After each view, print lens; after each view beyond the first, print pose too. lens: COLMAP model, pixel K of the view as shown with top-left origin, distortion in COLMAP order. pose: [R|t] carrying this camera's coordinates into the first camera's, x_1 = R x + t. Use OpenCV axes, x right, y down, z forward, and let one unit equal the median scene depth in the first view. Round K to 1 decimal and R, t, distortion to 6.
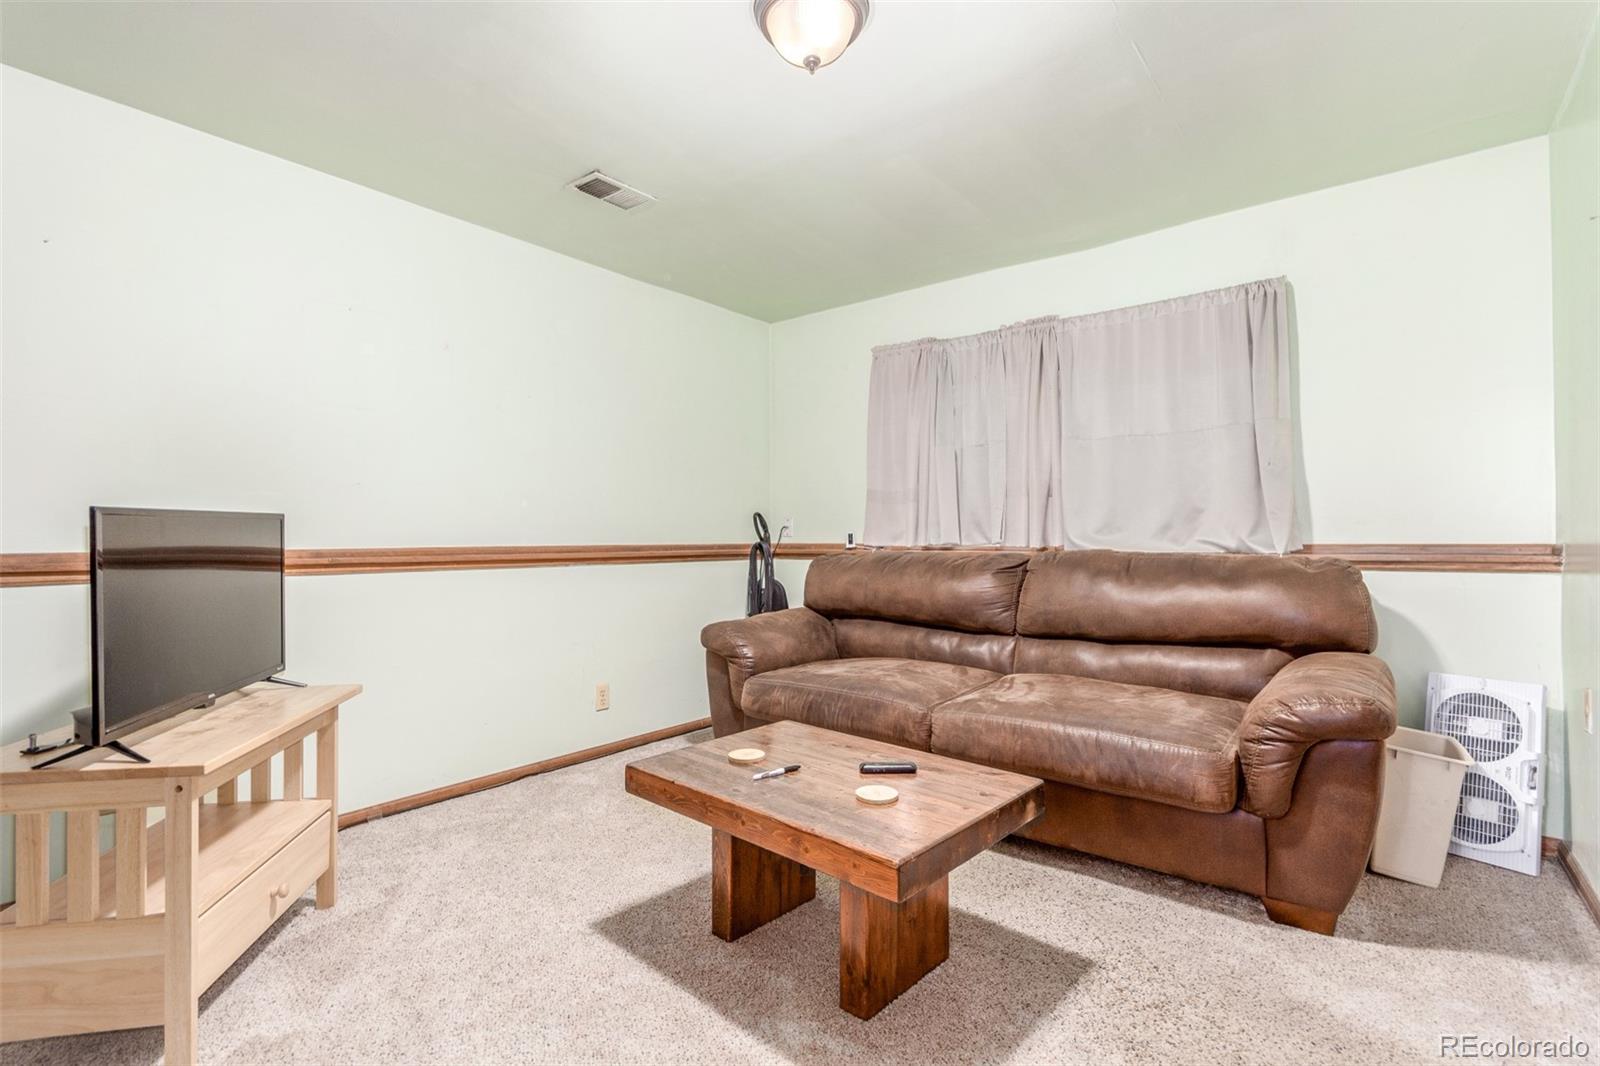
lens RADIAL K [[743.0, 0, 791.5], [0, 743.0, 532.2], [0, 0, 1]] dist [0.001428, 0.000024]
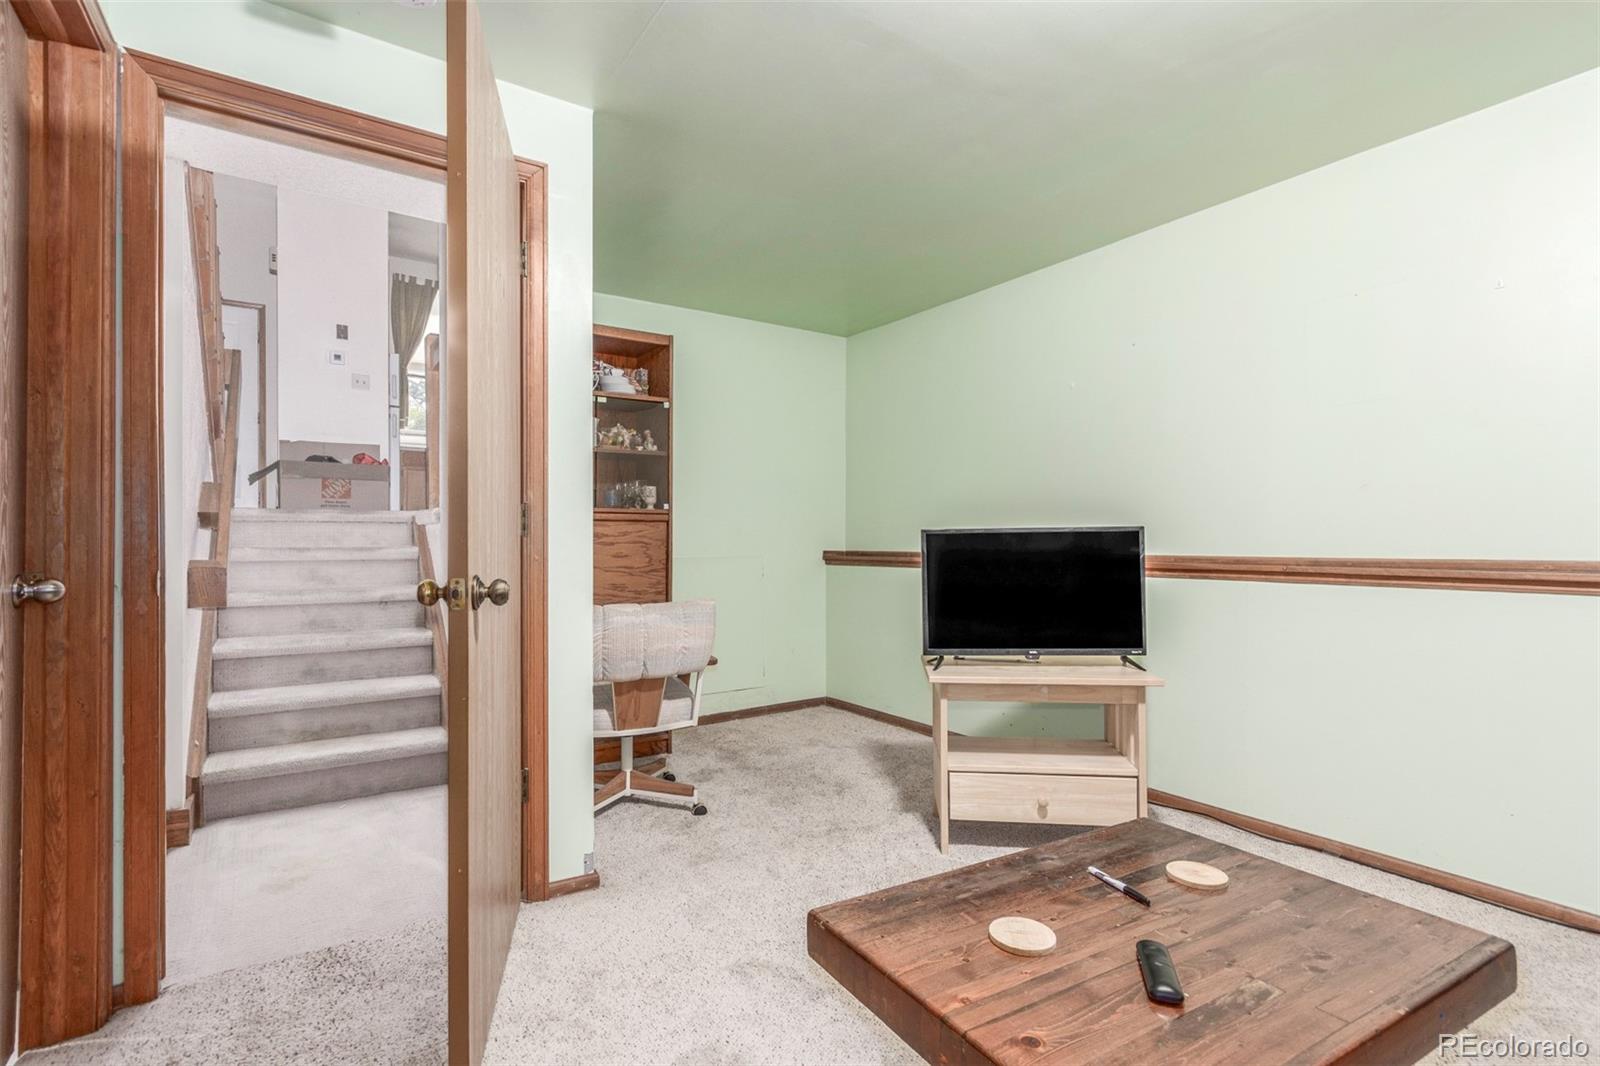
lens RADIAL K [[743.0, 0, 790.5], [0, 743.0, 534.2], [0, 0, 1]] dist [0.001428, 0.000024]
pose [[-0.287969, -0.011076, -0.957576, 0.507172], [0.001527, 0.999927, -0.012026, 0.002586], [0.957639, -0.004926, -0.287931, 0.624955]]
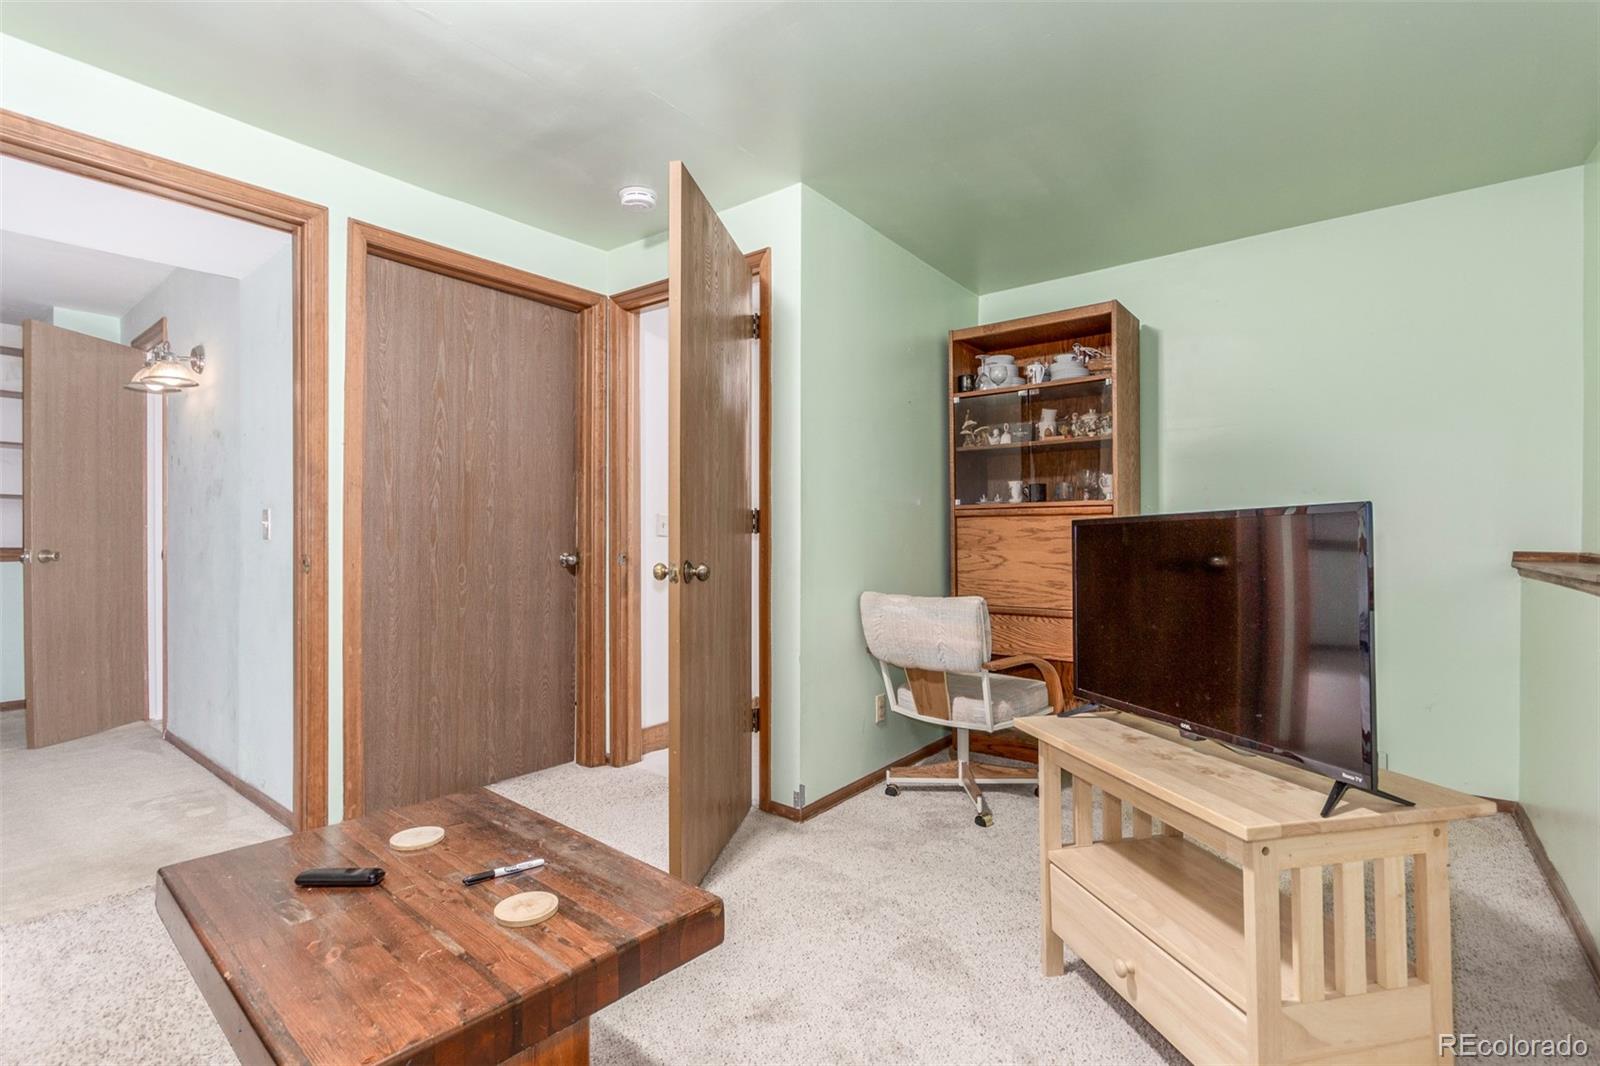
lens RADIAL K [[743.0, 0, 802.6], [0, 743.0, 531.2], [0, 0, 1]] dist [0.001428, 0.000024]
pose [[-0.998744, -0.000556, -0.050101, -0.185571], [-0.000026, 0.999944, -0.010561, 0.003355], [0.050104, -0.010547, -0.998688, 1.190404]]
